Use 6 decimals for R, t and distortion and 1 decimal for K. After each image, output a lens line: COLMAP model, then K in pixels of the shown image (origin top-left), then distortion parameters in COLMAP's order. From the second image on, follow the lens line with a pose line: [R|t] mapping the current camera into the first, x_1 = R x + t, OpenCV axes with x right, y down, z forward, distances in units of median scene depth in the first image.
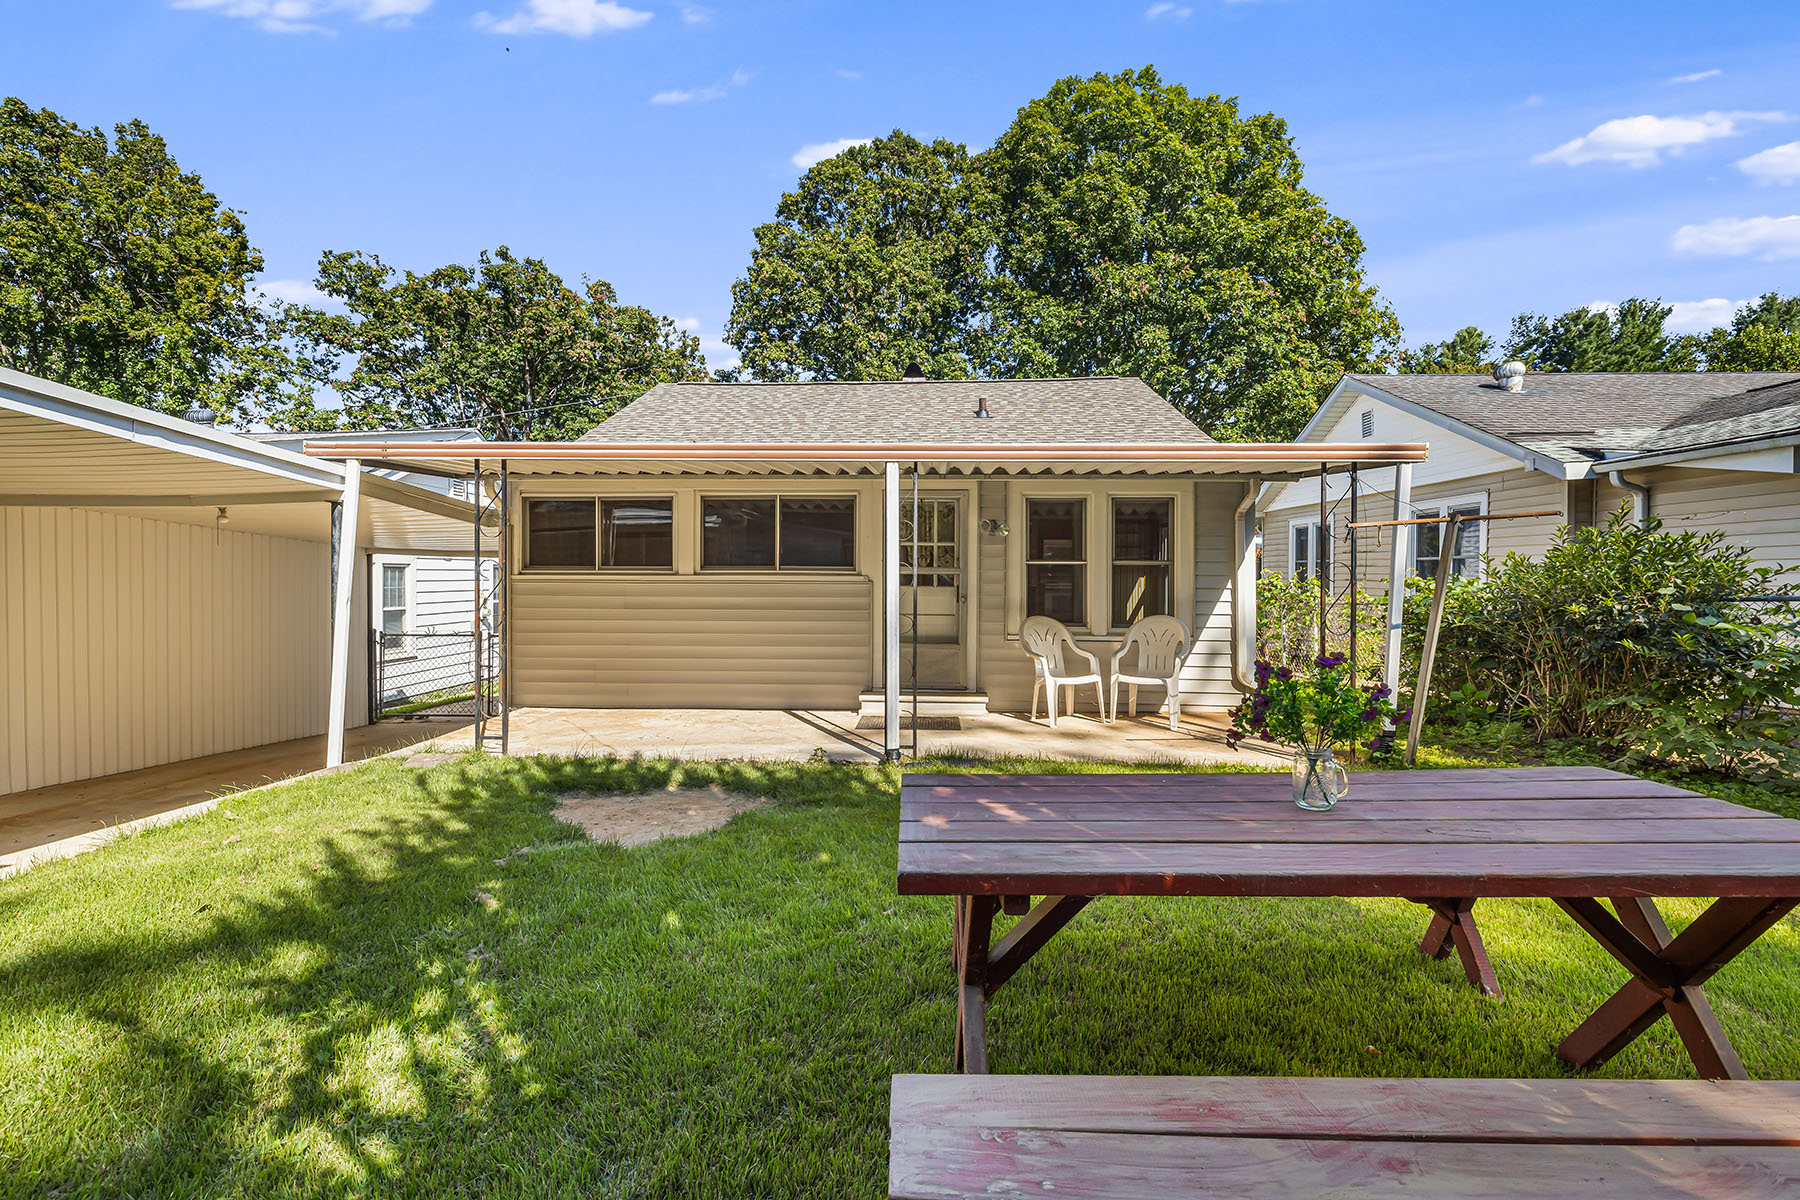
lens RADIAL K [[763.7, 0, 897.3], [0, 763.7, 591.1], [0, 0, 1]] dist [0.000646, 0.000106]
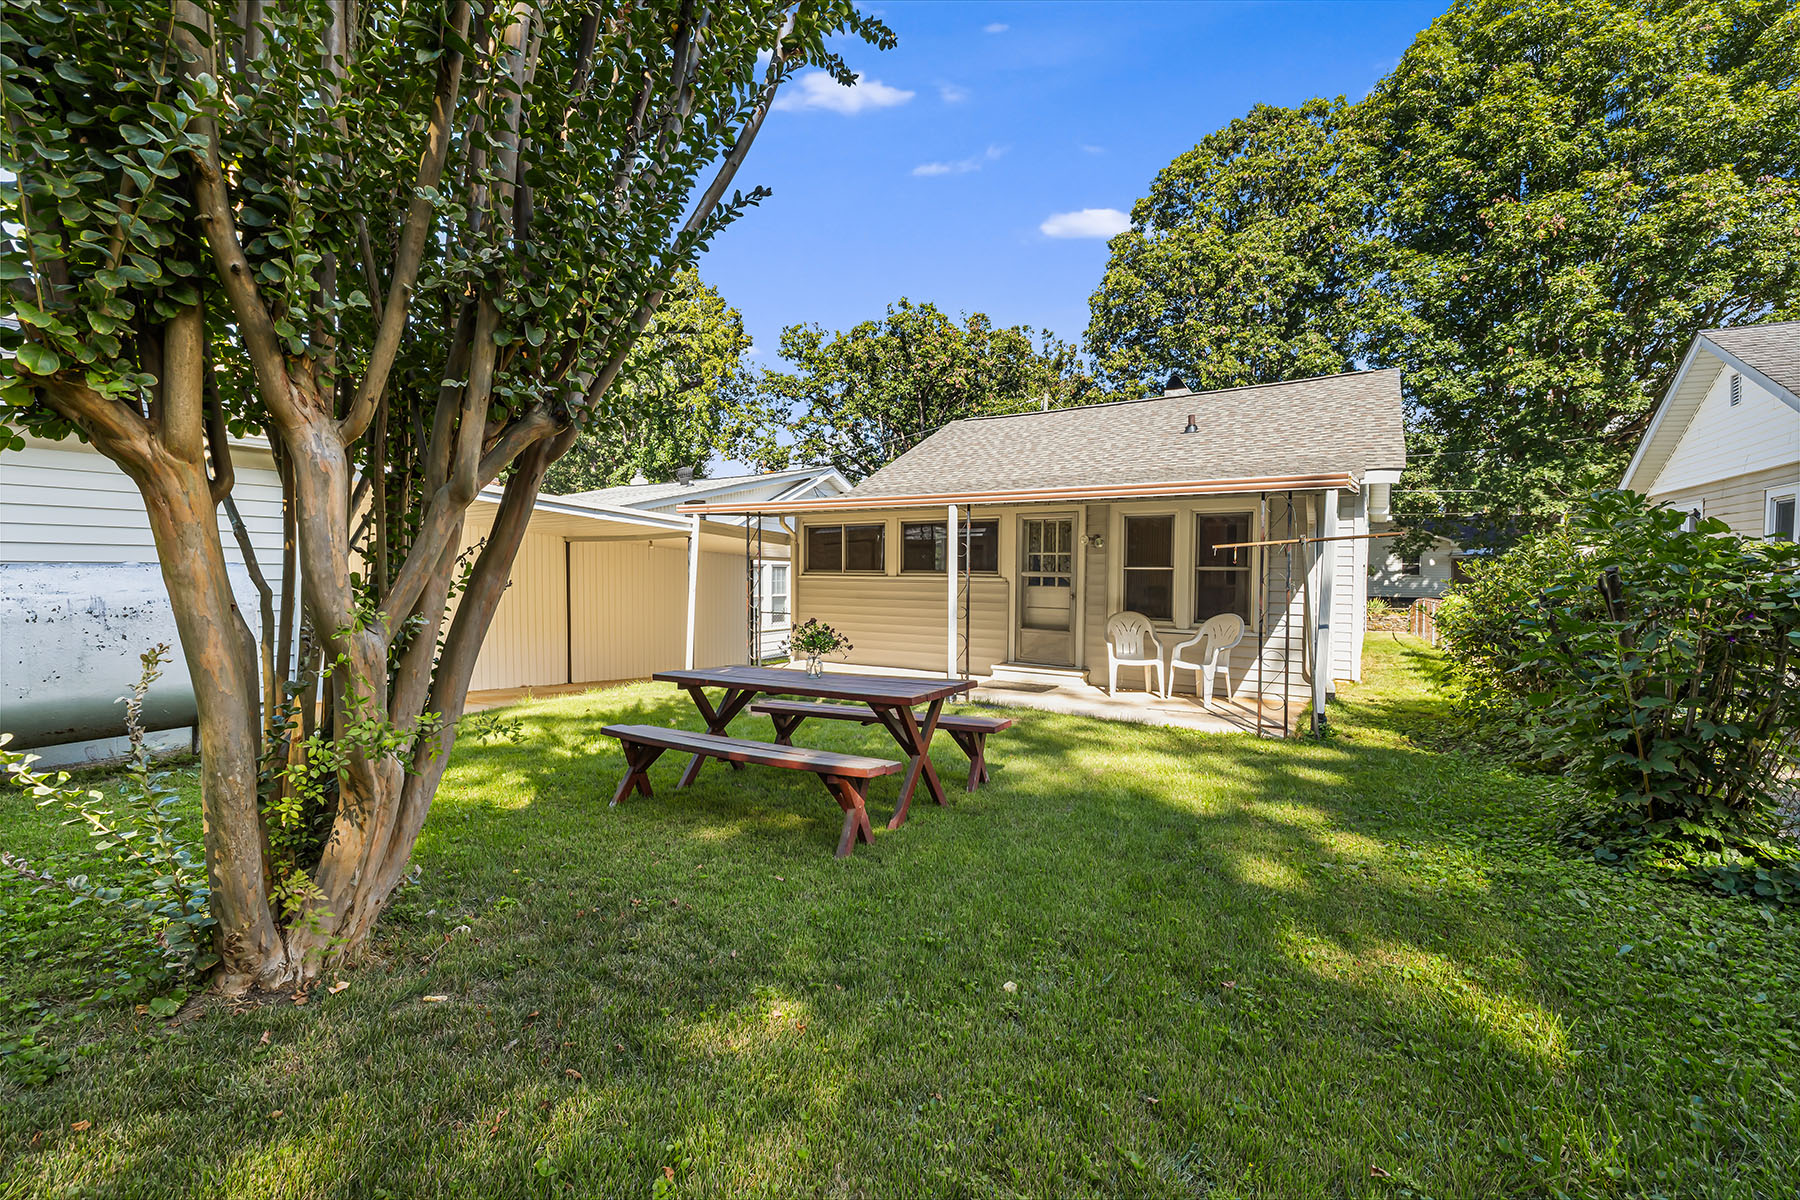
lens RADIAL K [[769.0, 0, 896.1], [0, 769.0, 589.9], [0, 0, 1]] dist [0.007719, 0.000182]
pose [[0.861177, 0.015819, -0.508060, 0.123093], [-0.012171, 0.999871, 0.010503, -0.002691], [0.508160, -0.002862, 0.861258, -0.068109]]
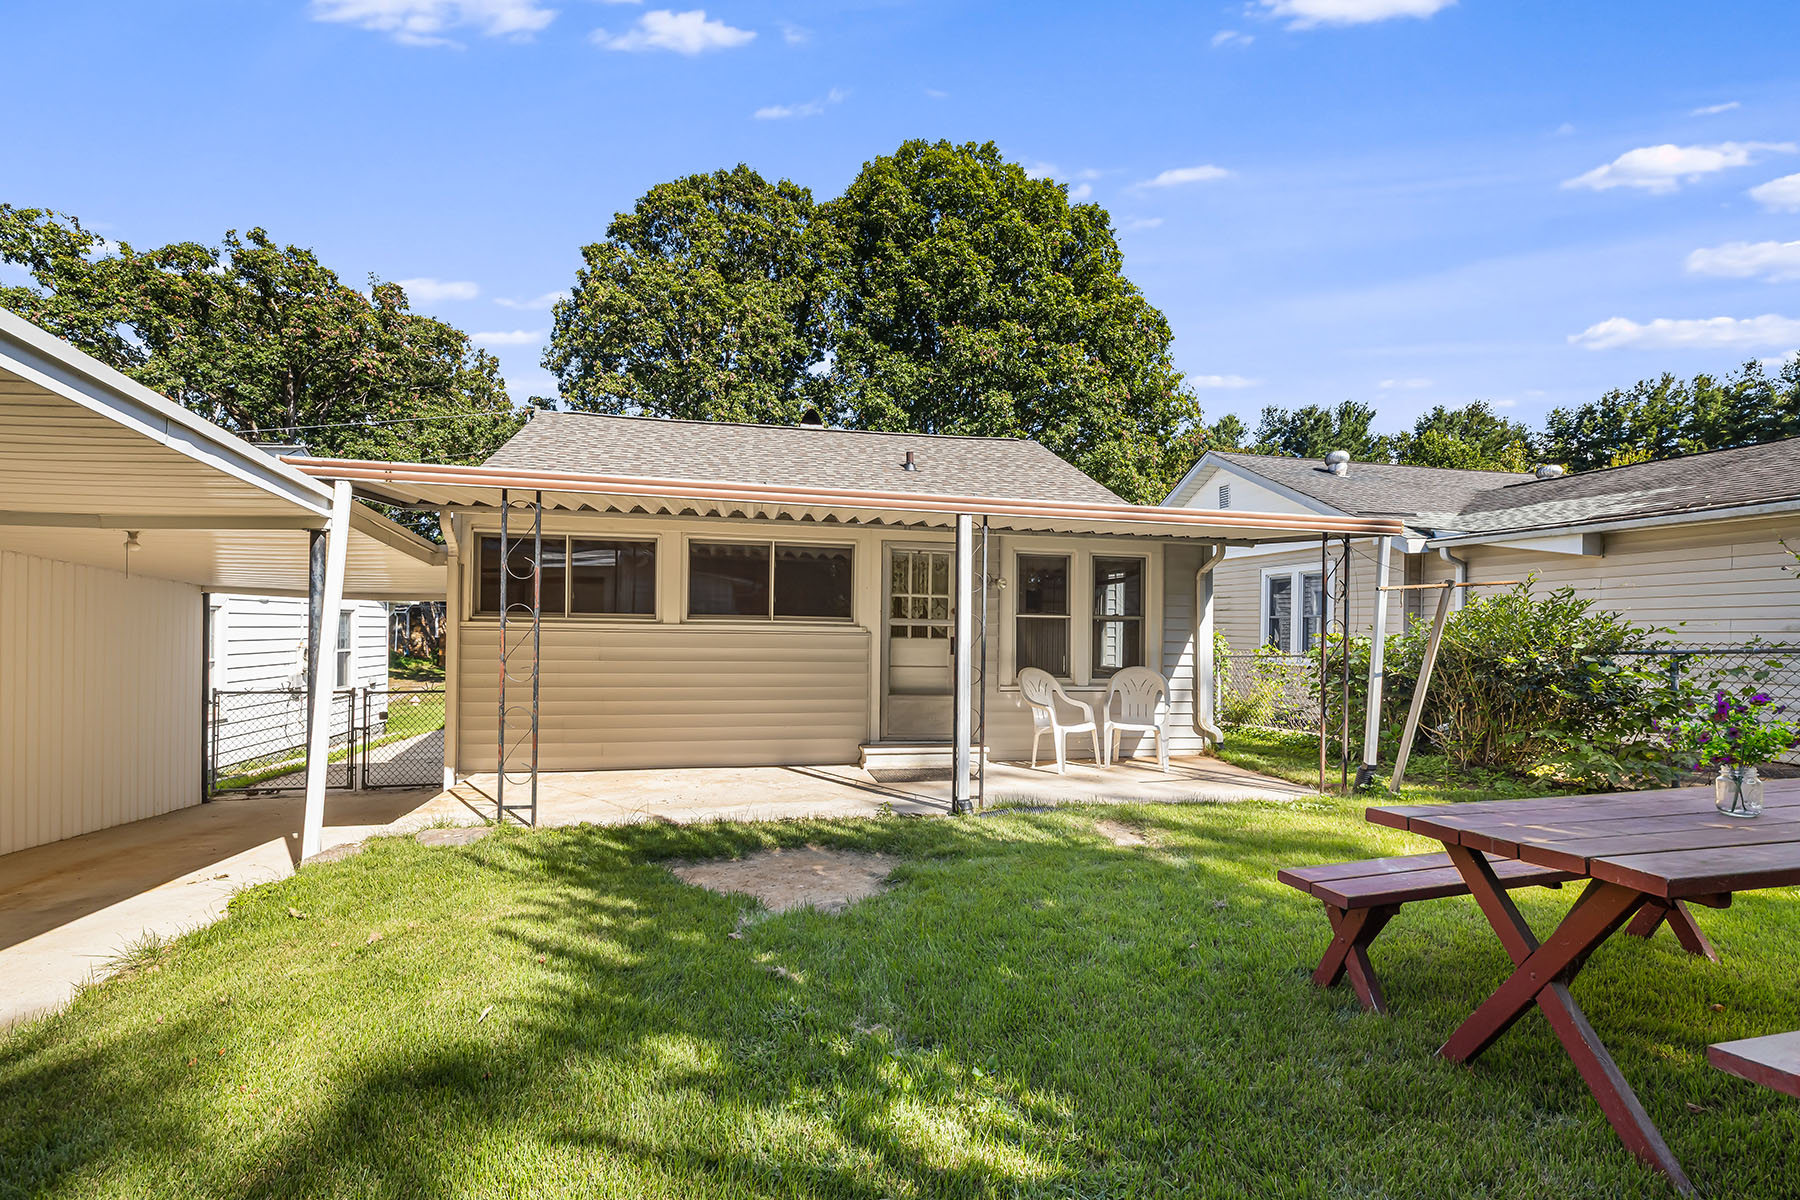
lens RADIAL K [[780.2, 0, 891.3], [0, 780.2, 636.5], [0, 0, 1]] dist [-0.000873, 0.000129]
pose [[0.968785, 0.007956, 0.247775, -0.064825], [-0.005711, 0.999936, -0.009778, 0.000533], [-0.247837, 0.008057, 0.968768, 0.005095]]
